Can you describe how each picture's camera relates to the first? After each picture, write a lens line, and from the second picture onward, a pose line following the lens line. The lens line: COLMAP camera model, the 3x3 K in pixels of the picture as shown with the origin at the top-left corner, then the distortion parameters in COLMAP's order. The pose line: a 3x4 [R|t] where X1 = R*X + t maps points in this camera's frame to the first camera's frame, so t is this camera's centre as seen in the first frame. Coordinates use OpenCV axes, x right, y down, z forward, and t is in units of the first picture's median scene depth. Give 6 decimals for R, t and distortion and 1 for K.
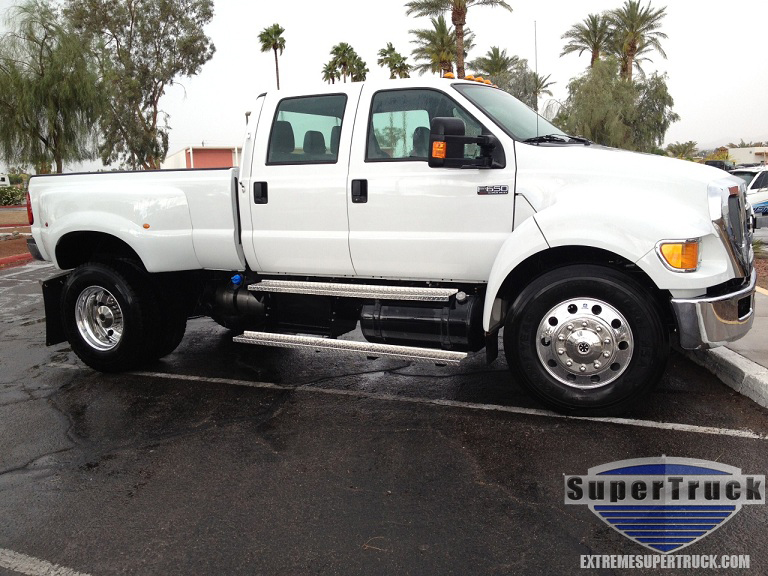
lens RADIAL K [[716.4, 0, 384.0], [0, 716.4, 288.0], [0, 0, 1]] dist [0.108448, -0.205463]
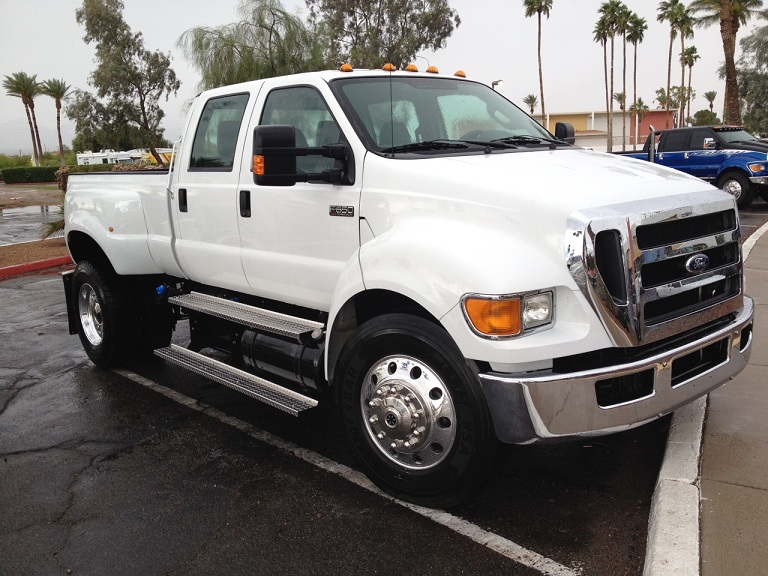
lens RADIAL K [[716.4, 0, 384.0], [0, 716.4, 288.0], [0, 0, 1]] dist [0.108448, -0.205463]
pose [[0.930734, 0.060754, -0.360614, 0.420238], [-0.045035, 0.997639, 0.051843, -0.078267], [0.362912, -0.032012, 0.931273, 0.209977]]
